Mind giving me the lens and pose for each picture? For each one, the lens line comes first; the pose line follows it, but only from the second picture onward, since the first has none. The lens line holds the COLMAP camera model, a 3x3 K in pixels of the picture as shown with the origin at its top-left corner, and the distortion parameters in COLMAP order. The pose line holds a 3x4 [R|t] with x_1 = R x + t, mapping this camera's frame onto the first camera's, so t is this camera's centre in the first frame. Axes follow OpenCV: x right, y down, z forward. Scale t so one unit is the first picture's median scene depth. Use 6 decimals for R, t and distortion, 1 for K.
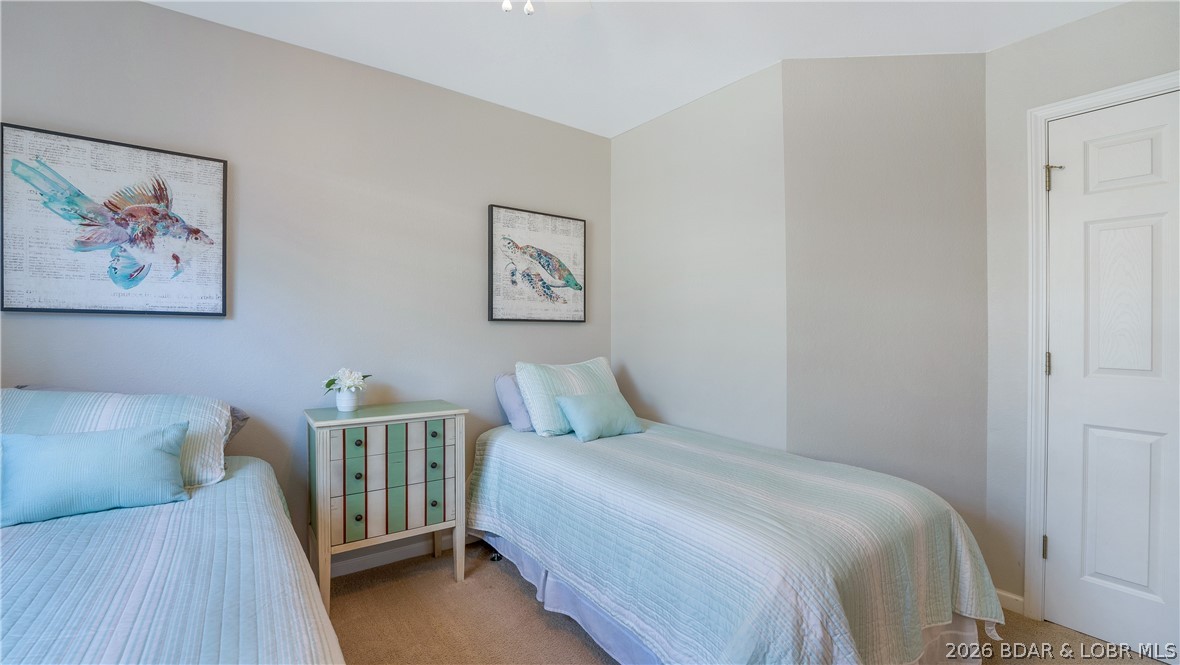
lens RADIAL K [[484.4, 0, 590.8], [0, 484.4, 328.3], [0, 0, 1]] dist [-0.001397, -0.000298]
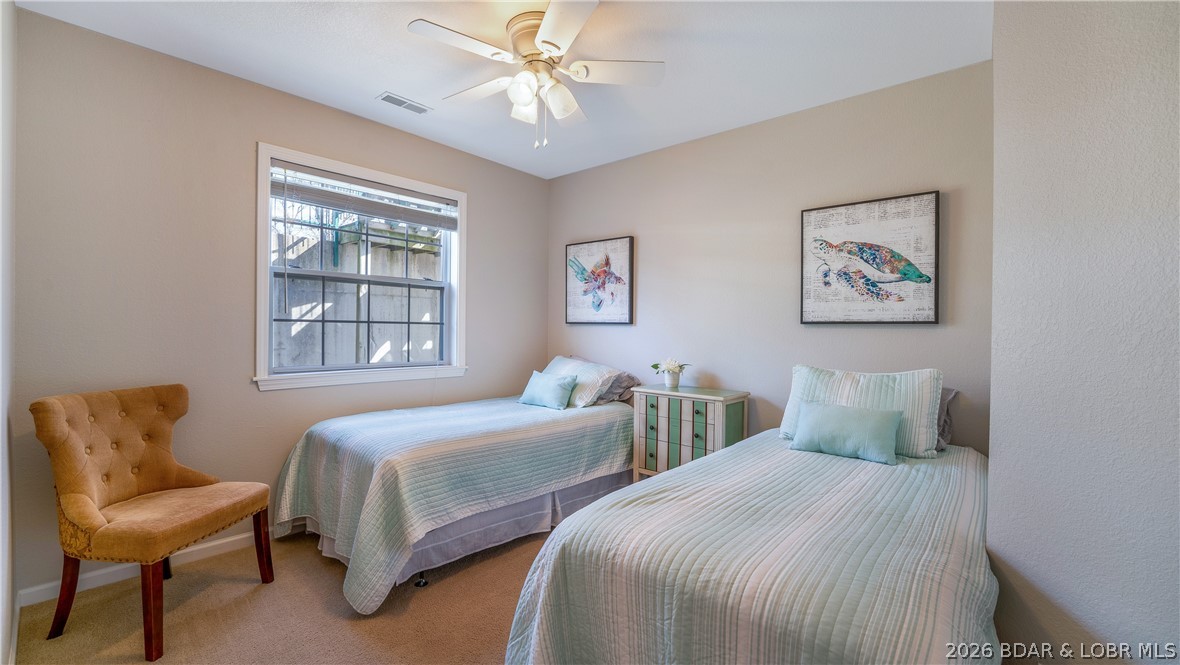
lens RADIAL K [[484.4, 0, 587.8], [0, 484.4, 334.6], [0, 0, 1]] dist [-0.001397, -0.000298]
pose [[0.241604, 0.000554, -0.970375, 0.666121], [-0.008777, 0.999960, -0.001614, 0.012471], [0.970335, 0.008907, 0.241599, 0.307946]]
